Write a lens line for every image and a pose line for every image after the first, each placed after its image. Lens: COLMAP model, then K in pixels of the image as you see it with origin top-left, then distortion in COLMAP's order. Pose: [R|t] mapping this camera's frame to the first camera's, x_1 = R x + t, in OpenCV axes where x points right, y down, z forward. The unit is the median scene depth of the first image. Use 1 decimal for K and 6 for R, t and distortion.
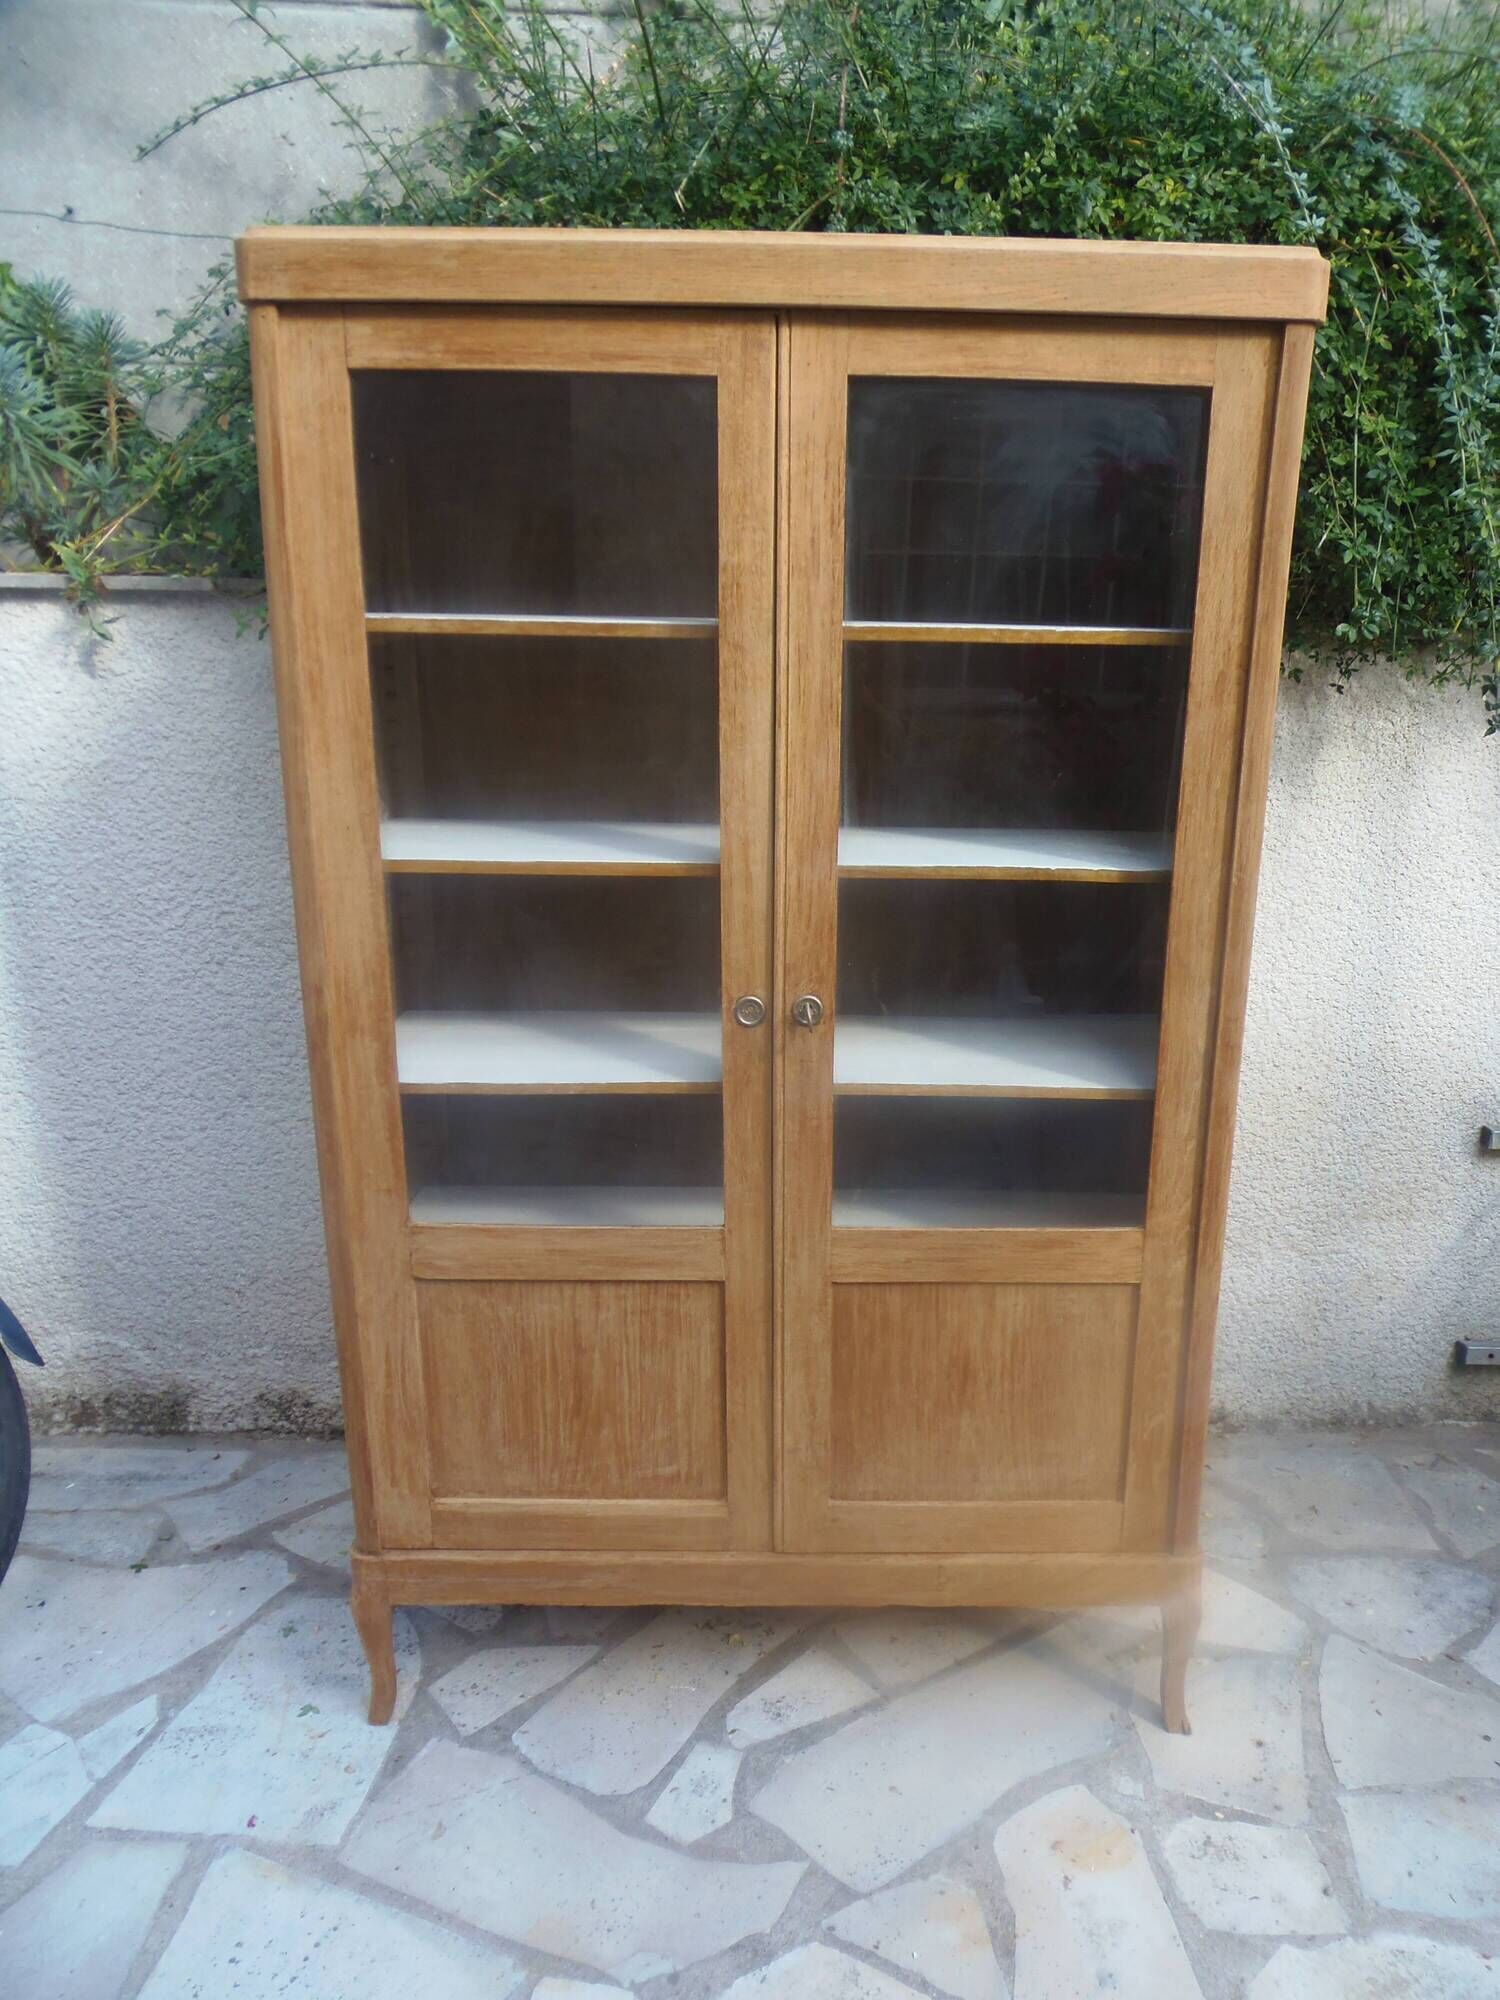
lens RADIAL K [[1458.6, 0, 837.2], [0, 1458.6, 1012.1], [0, 0, 1]] dist [-0.013223, -0.013766]
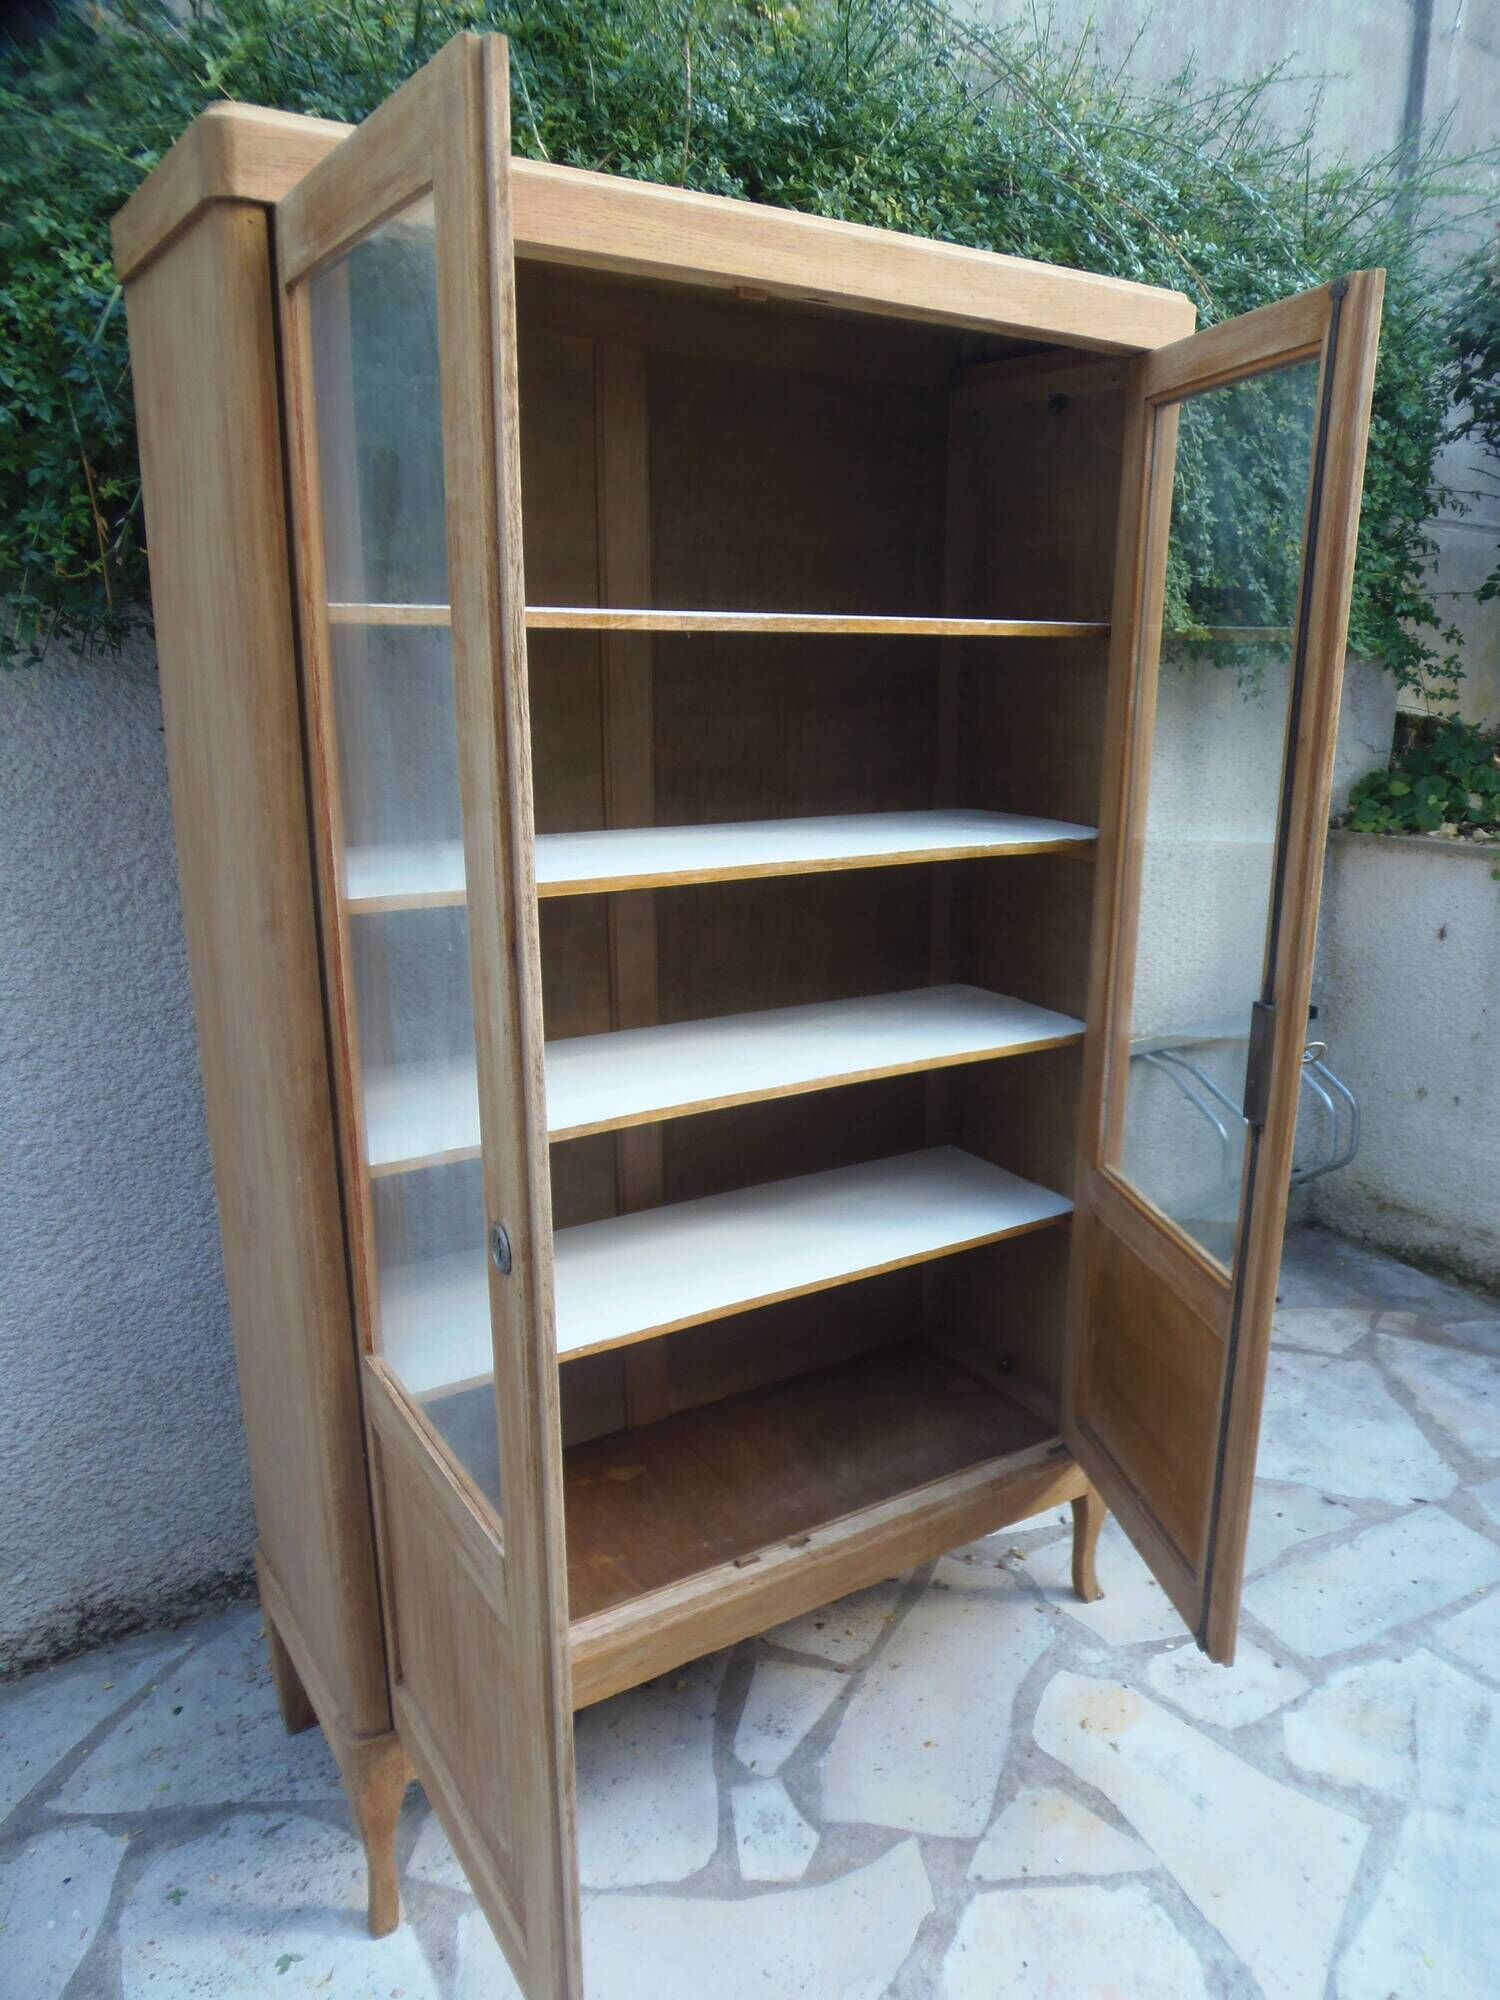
lens RADIAL K [[1467.9, 0, 860.4], [0, 1467.9, 1038.4], [0, 0, 1]] dist [-0.041800, 0.020375]
pose [[0.822343, -0.152036, 0.548305, -0.493175], [0.143846, 0.987888, 0.058187, -0.031456], [-0.550510, 0.031022, 0.834252, 0.141189]]
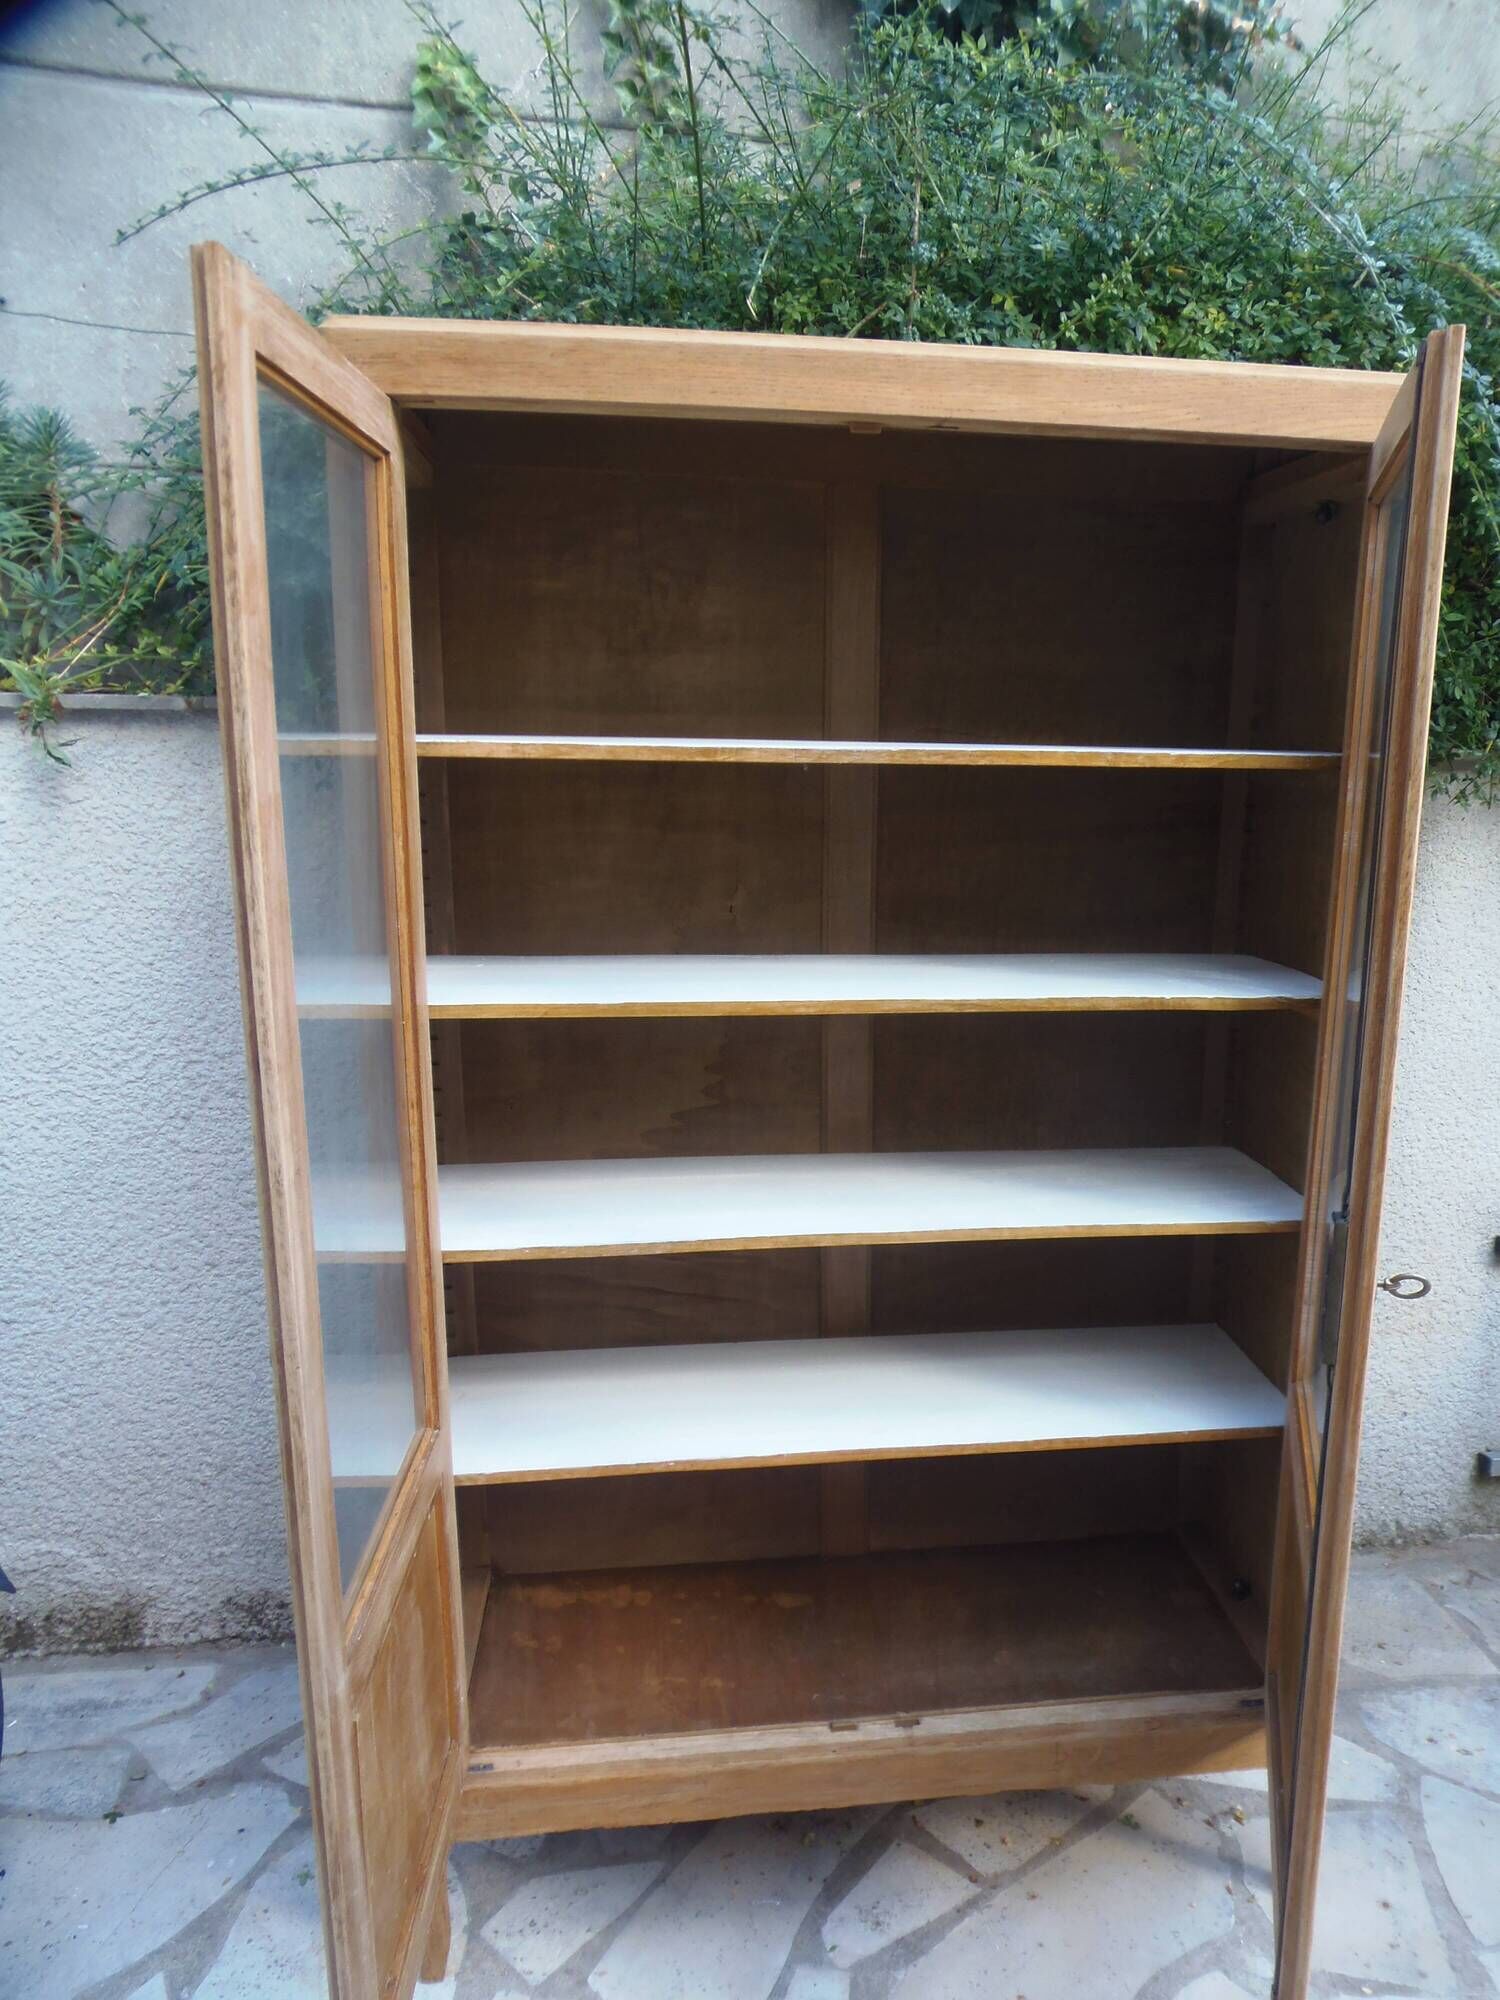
lens RADIAL K [[1458.6, 0, 853.5], [0, 1458.6, 1038.3], [0, 0, 1]] dist [-0.013223, -0.013766]
pose [[0.991531, -0.027089, 0.127011, -0.166215], [0.034505, 0.997803, -0.056555, -0.022610], [-0.125200, 0.060458, 0.990288, 0.069133]]
